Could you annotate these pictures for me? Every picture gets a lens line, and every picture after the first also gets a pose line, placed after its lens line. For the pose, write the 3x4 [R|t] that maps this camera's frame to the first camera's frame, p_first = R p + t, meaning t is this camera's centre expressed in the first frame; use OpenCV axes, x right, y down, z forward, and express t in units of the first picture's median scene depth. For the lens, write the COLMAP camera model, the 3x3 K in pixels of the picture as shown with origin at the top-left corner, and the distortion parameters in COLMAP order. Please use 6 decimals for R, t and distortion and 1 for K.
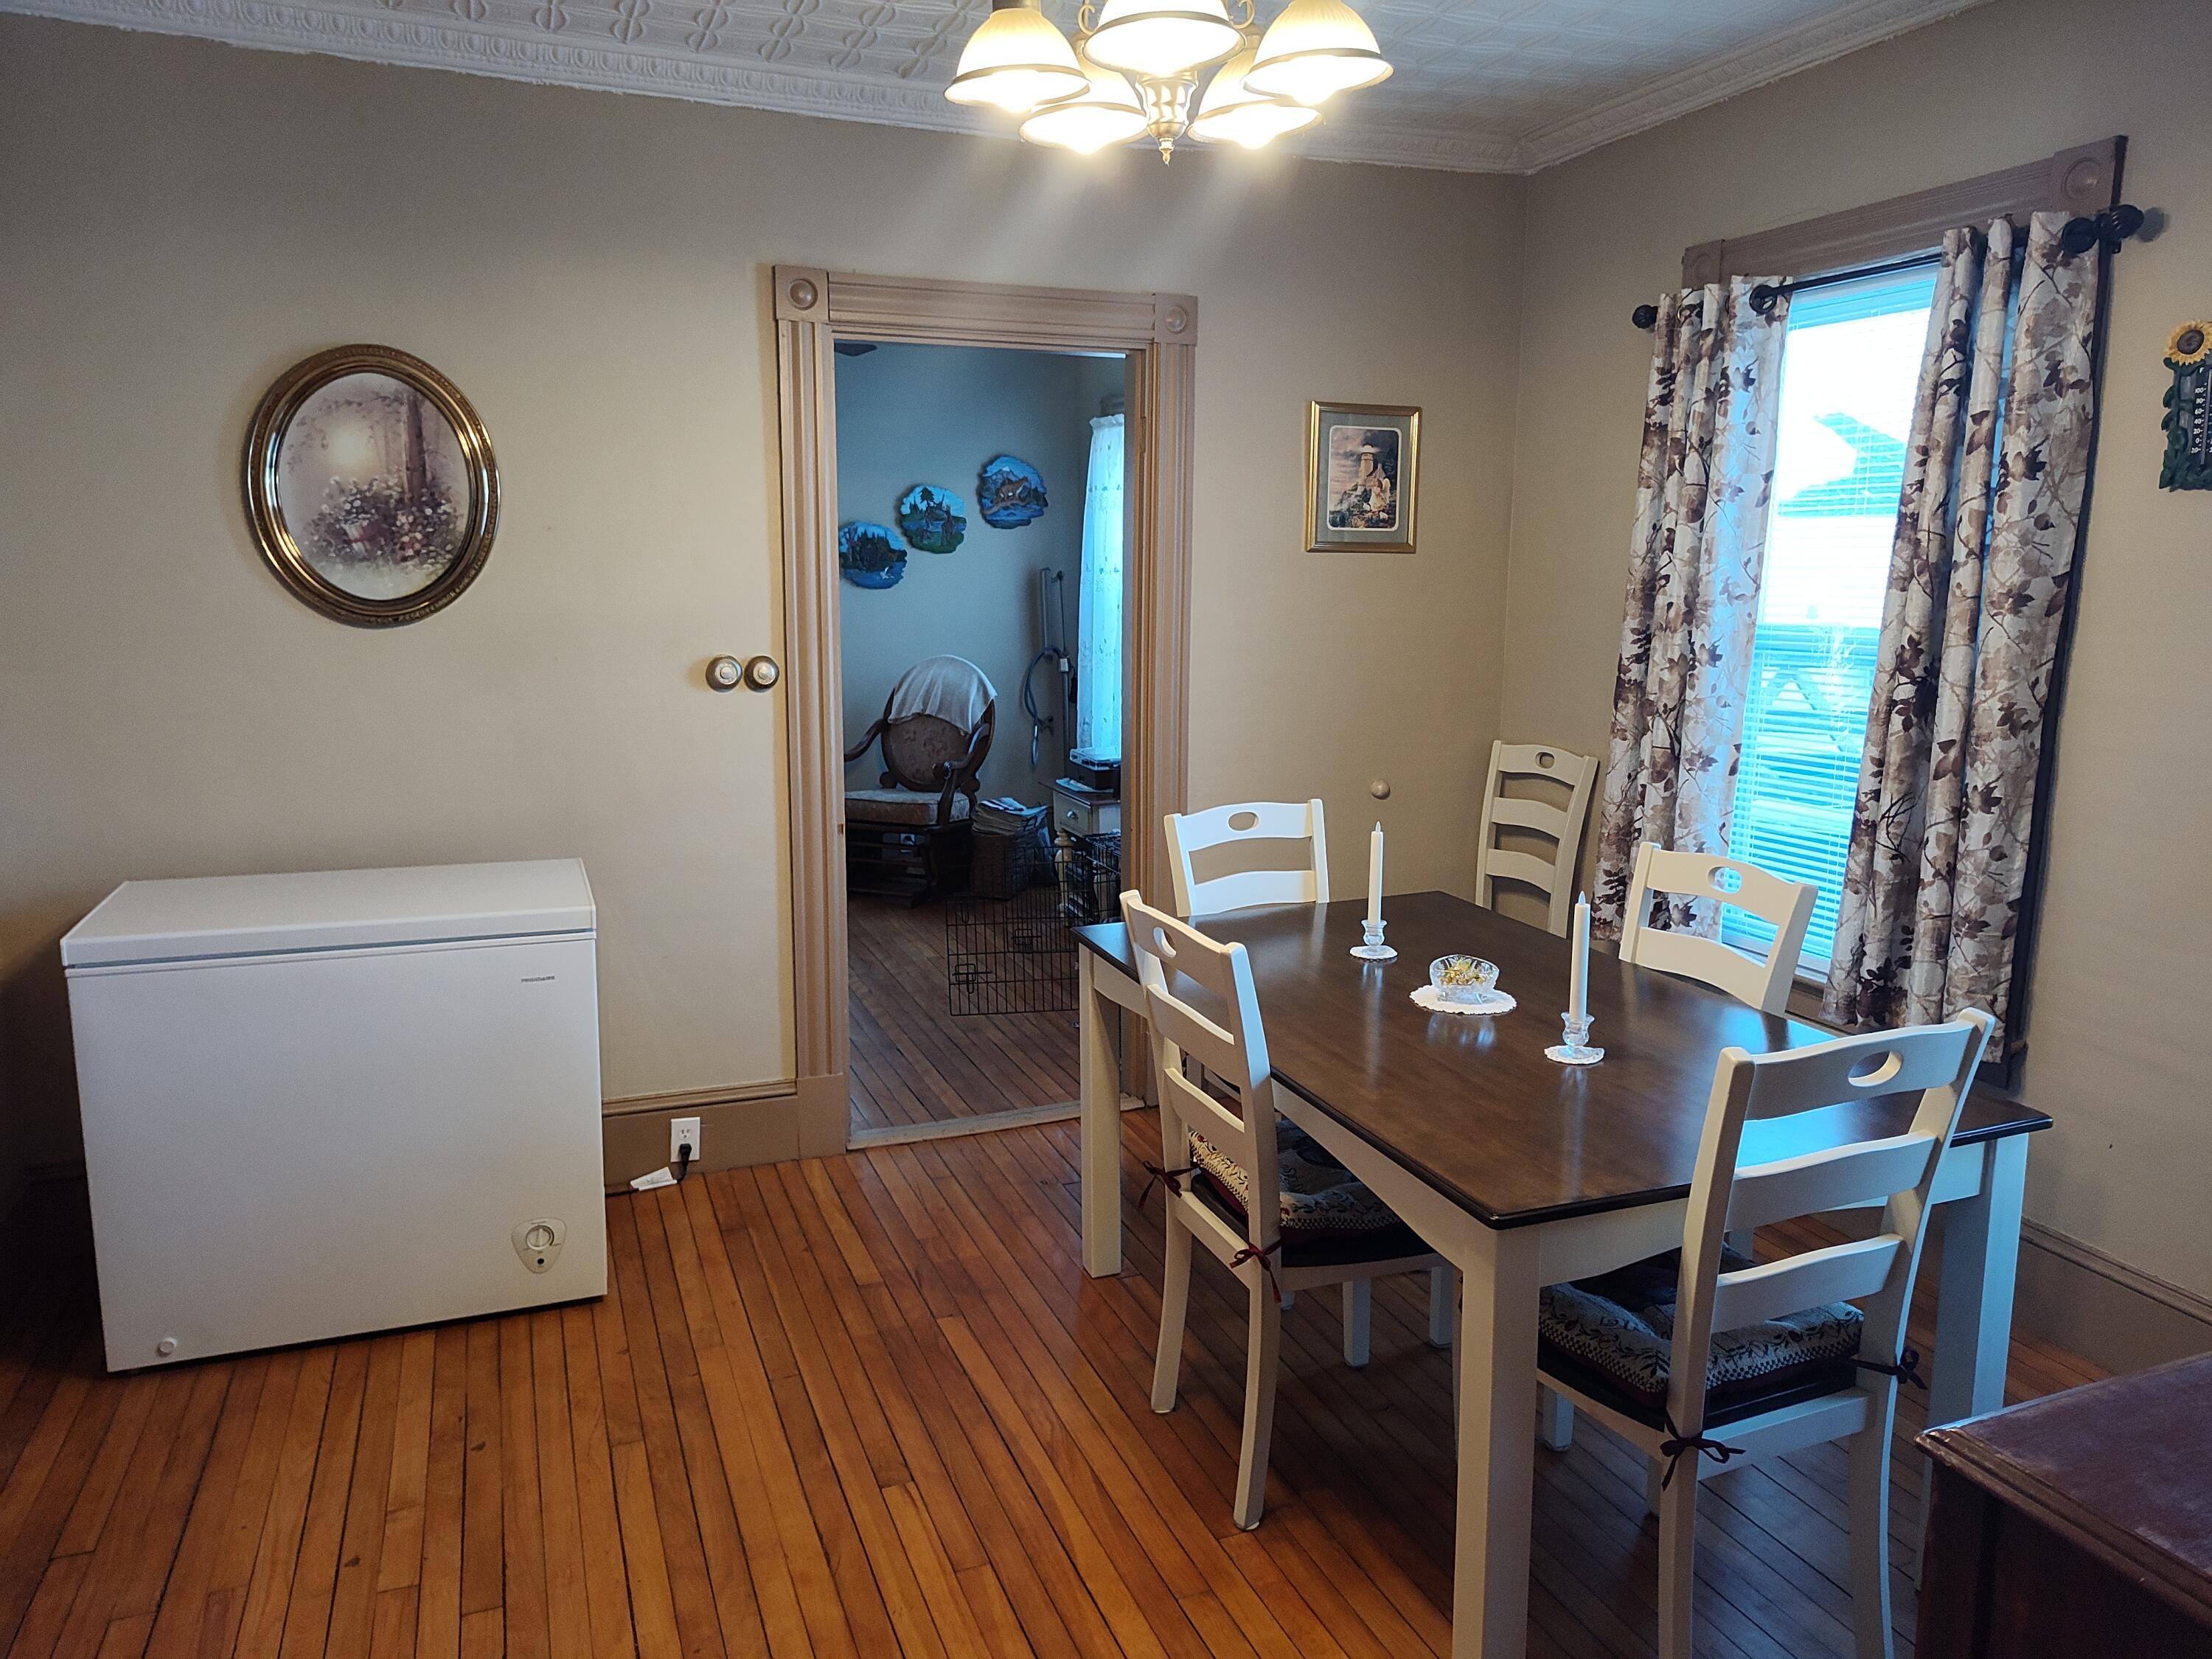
lens RADIAL K [[1514.2, 0, 1117.1], [0, 1514.2, 823.1], [0, 0, 1]] dist [0.023967, -0.011274]
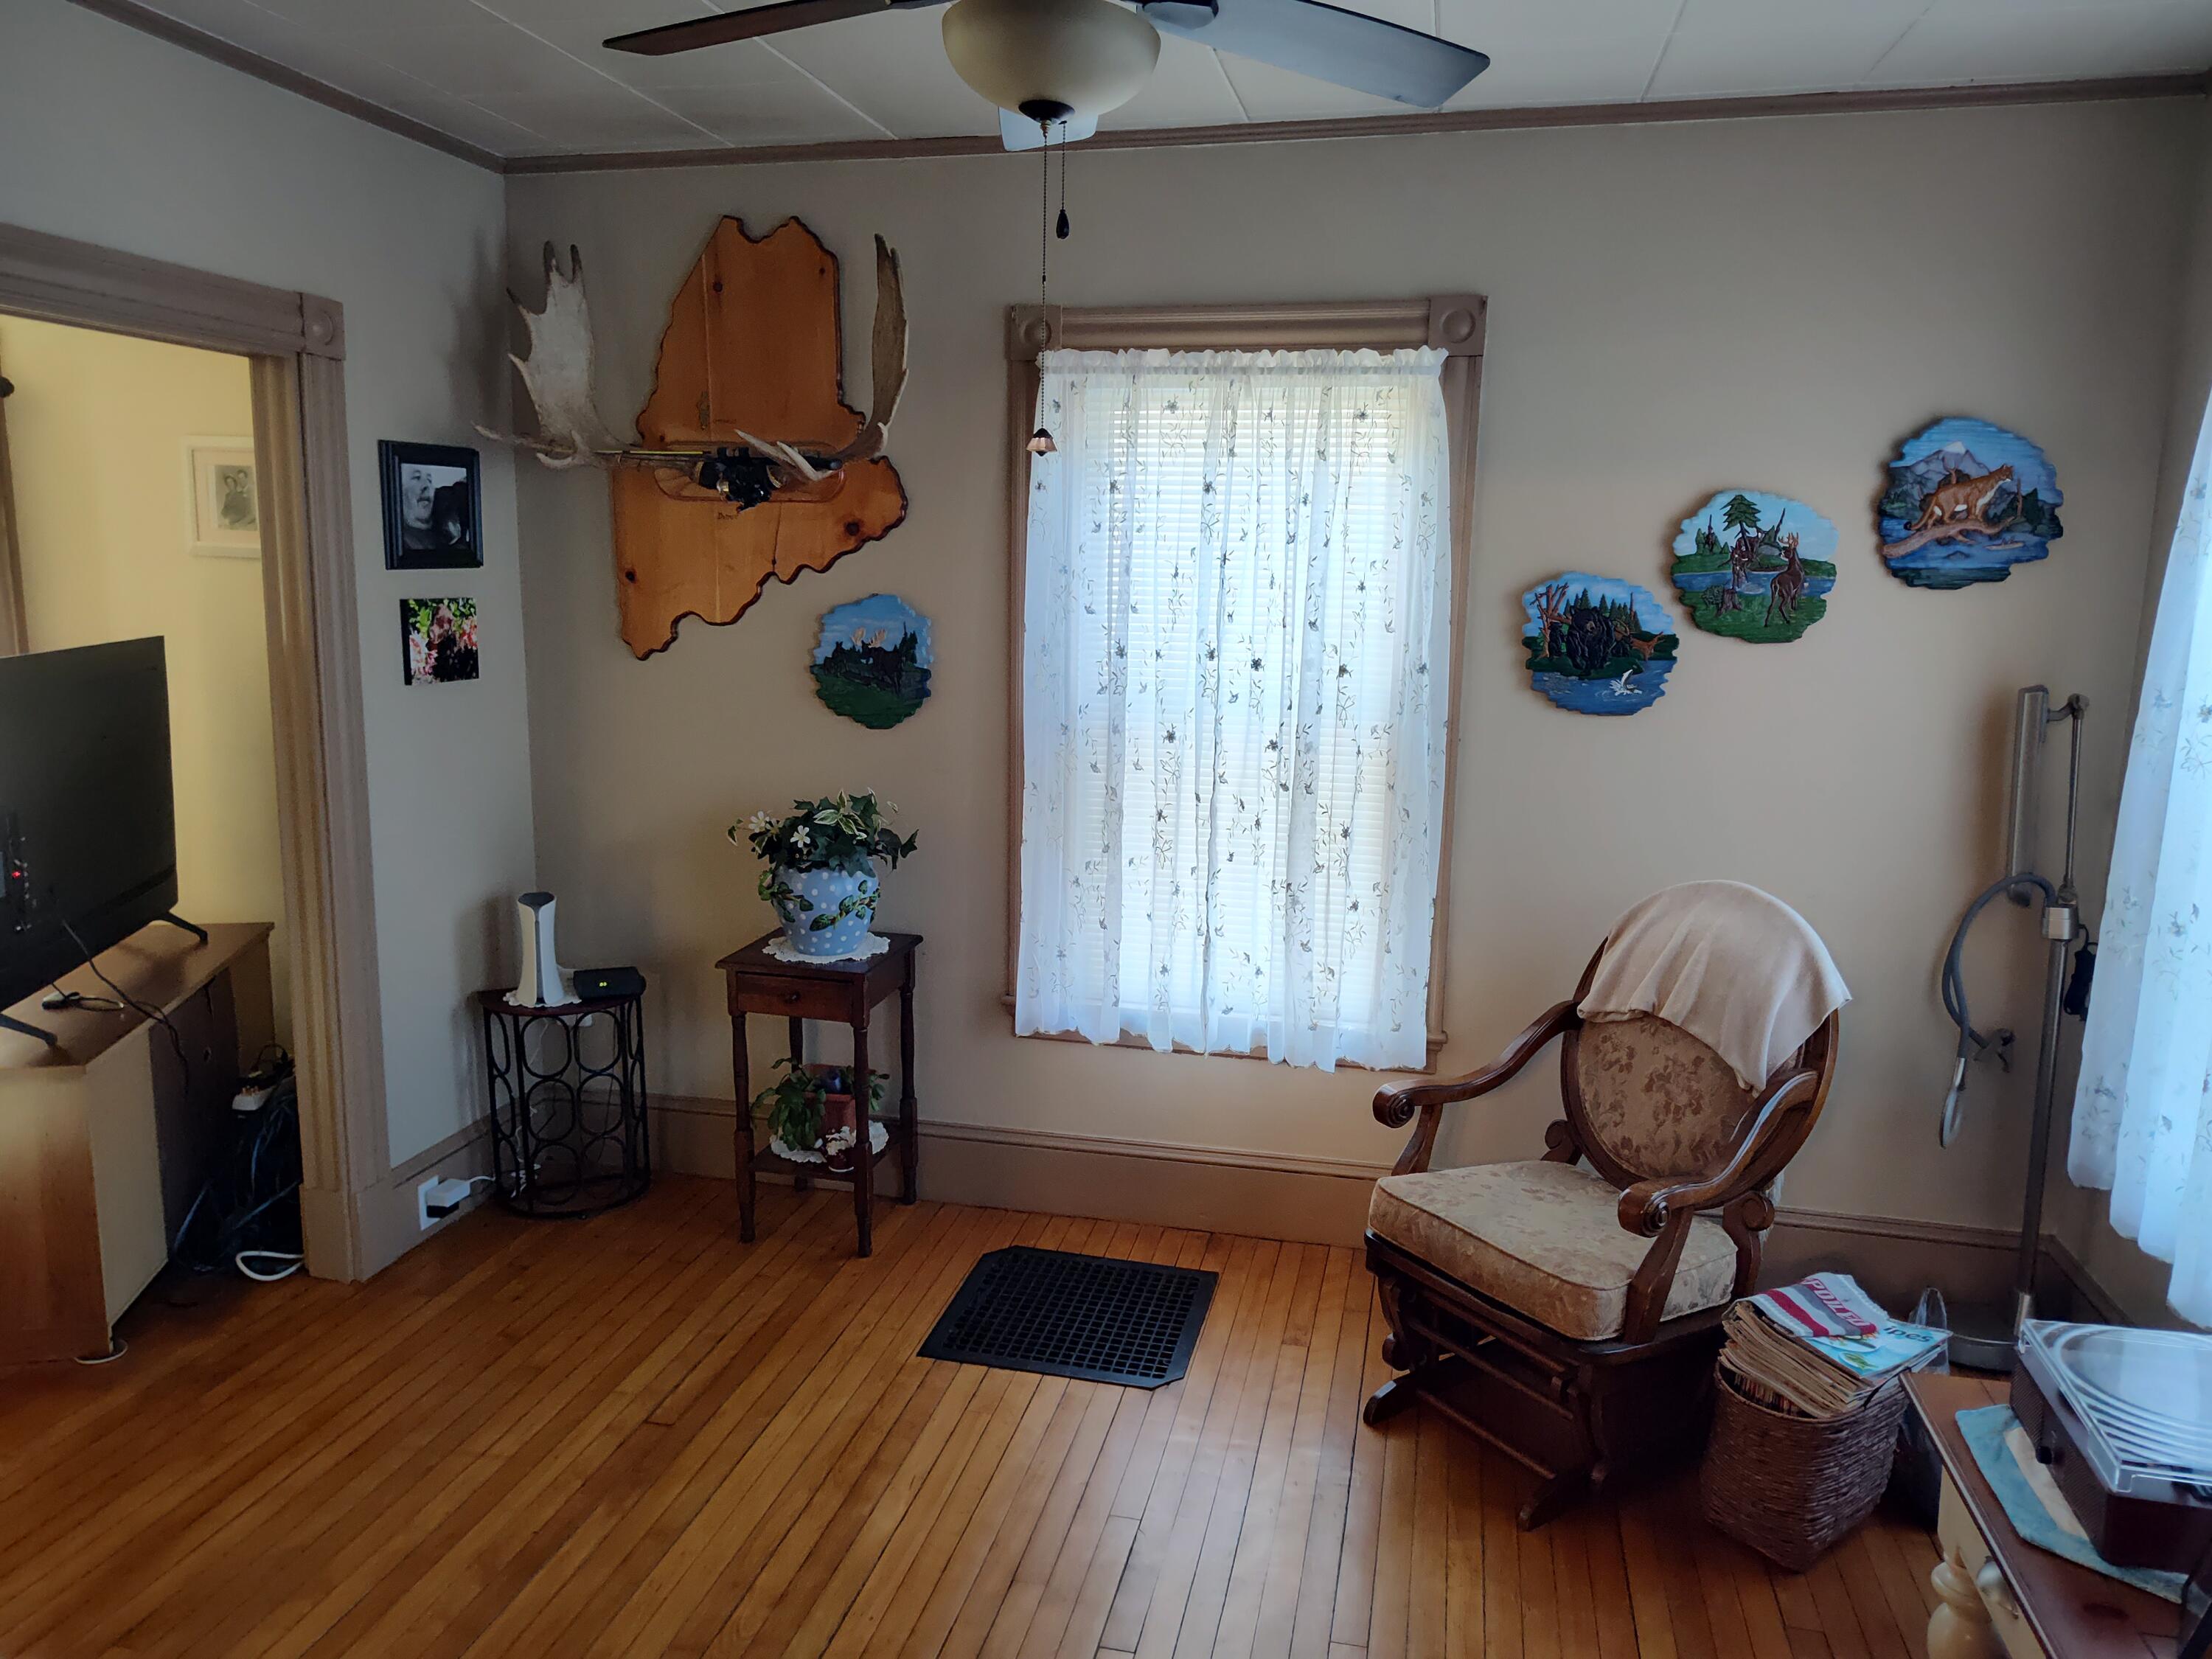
lens RADIAL K [[1514.2, 0, 1112.2], [0, 1514.2, 841.0], [0, 0, 1]] dist [0.023967, -0.011274]
pose [[0.819431, 0.106379, -0.563220, -0.015814], [-0.118342, 0.992854, 0.015350, -0.107814], [0.560828, 0.054074, 0.826165, 0.543443]]
